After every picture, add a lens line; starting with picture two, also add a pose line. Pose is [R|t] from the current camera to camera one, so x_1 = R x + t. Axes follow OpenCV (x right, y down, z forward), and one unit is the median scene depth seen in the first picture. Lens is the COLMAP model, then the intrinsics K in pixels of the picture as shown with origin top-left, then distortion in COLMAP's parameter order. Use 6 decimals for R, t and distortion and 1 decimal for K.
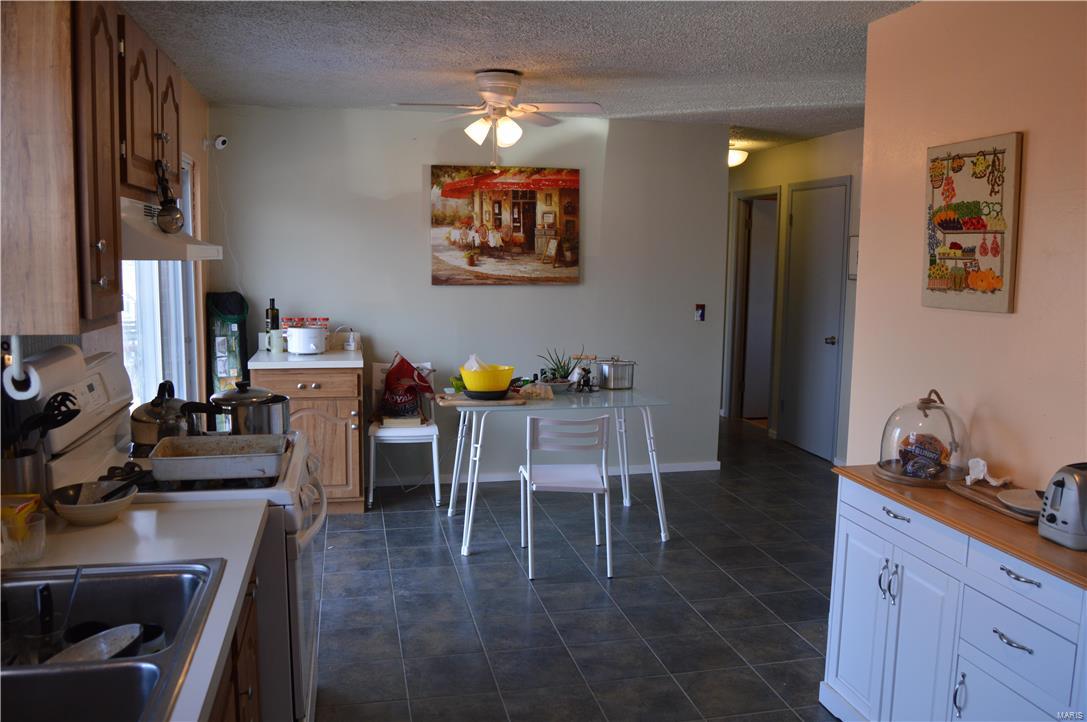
lens RADIAL K [[864.6, 0, 540.8], [0, 864.6, 356.5], [0, 0, 1]] dist [-0.087910, 0.040703]
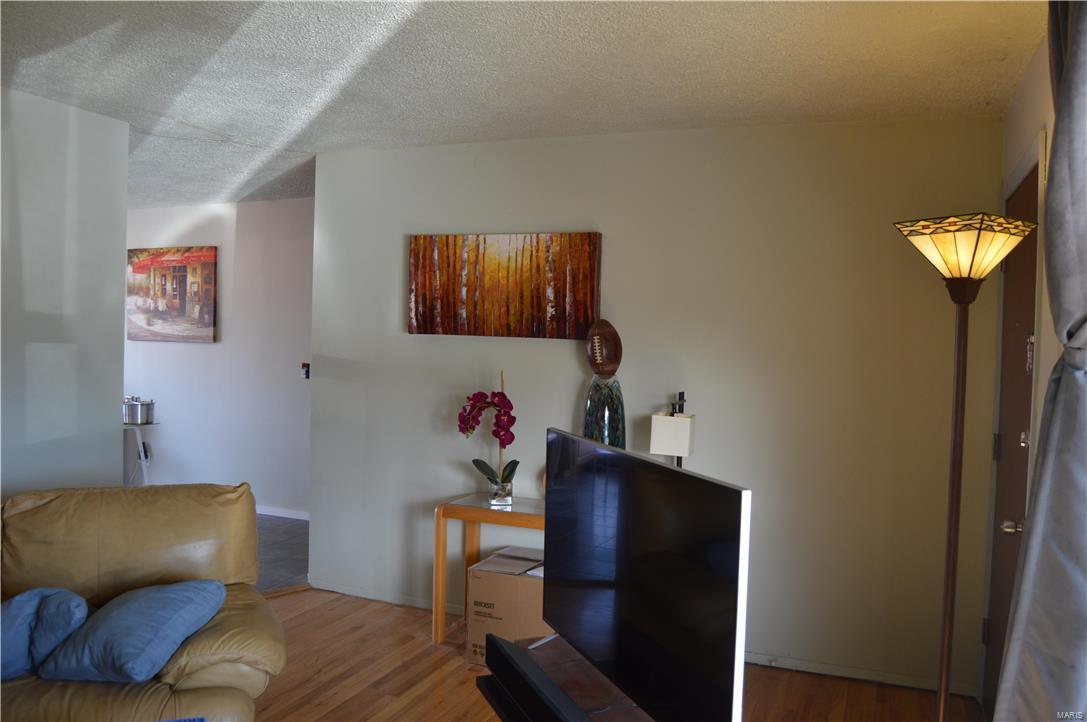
lens RADIAL K [[864.6, 0, 534.9], [0, 864.6, 351.2], [0, 0, 1]] dist [-0.087910, 0.040703]
pose [[0.817861, 0.022467, -0.574977, 1.121924], [-0.081267, 0.993732, -0.076766, -0.017436], [0.569649, 0.109510, 0.814560, 0.307406]]
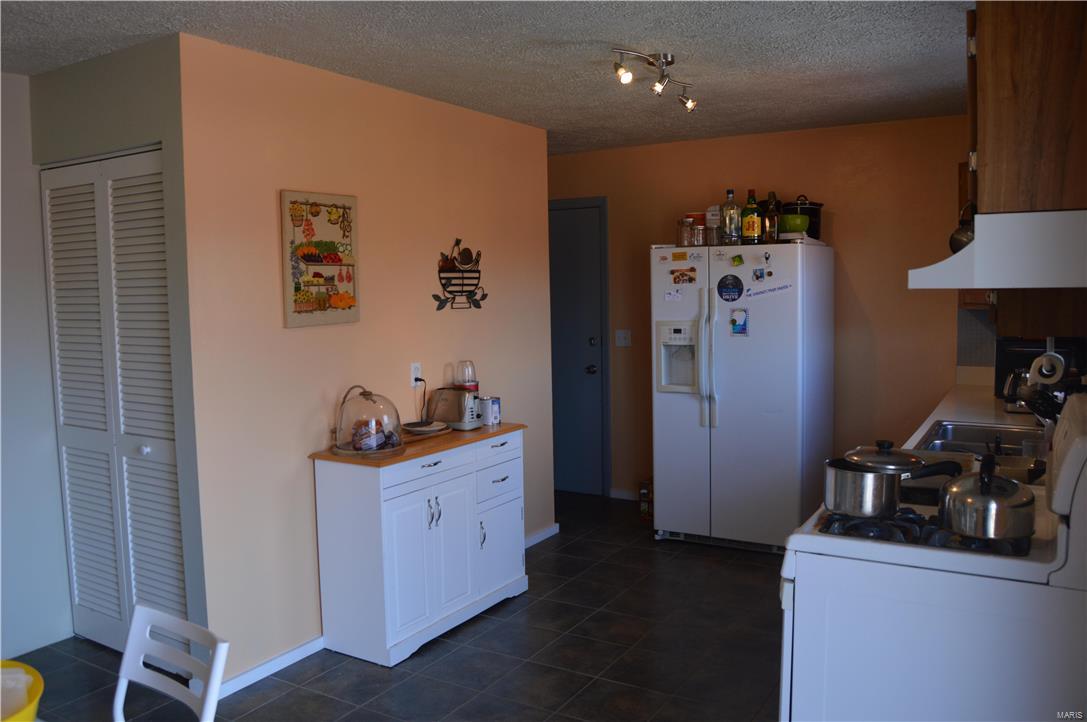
lens RADIAL K [[864.6, 0, 544.6], [0, 864.6, 359.5], [0, 0, 1]] dist [-0.087910, 0.040703]
pose [[-0.731545, -0.064800, 0.678707, -0.309788], [0.087244, 0.978392, 0.187448, -0.107357], [-0.676188, 0.196340, -0.710085, 0.839916]]
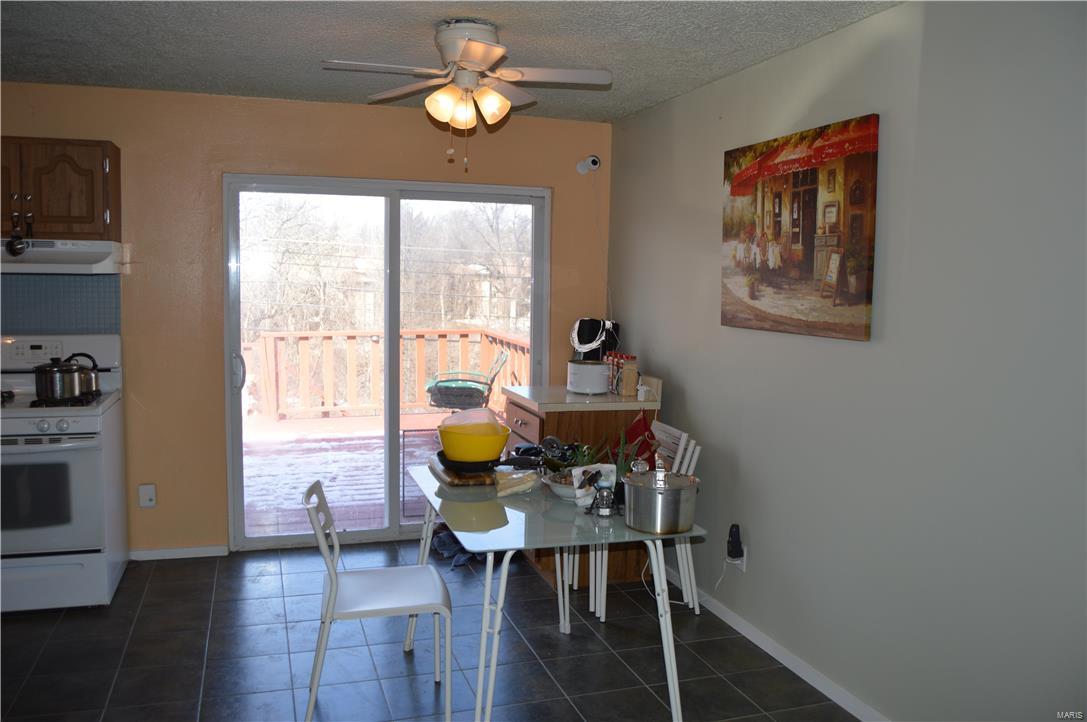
lens RADIAL K [[864.6, 0, 535.8], [0, 864.6, 356.0], [0, 0, 1]] dist [-0.087910, 0.040703]
pose [[0.105187, 0.080283, -0.991207, 0.543051], [-0.132497, 0.988981, 0.066042, -0.084623], [0.985586, 0.124385, 0.114665, 0.781207]]
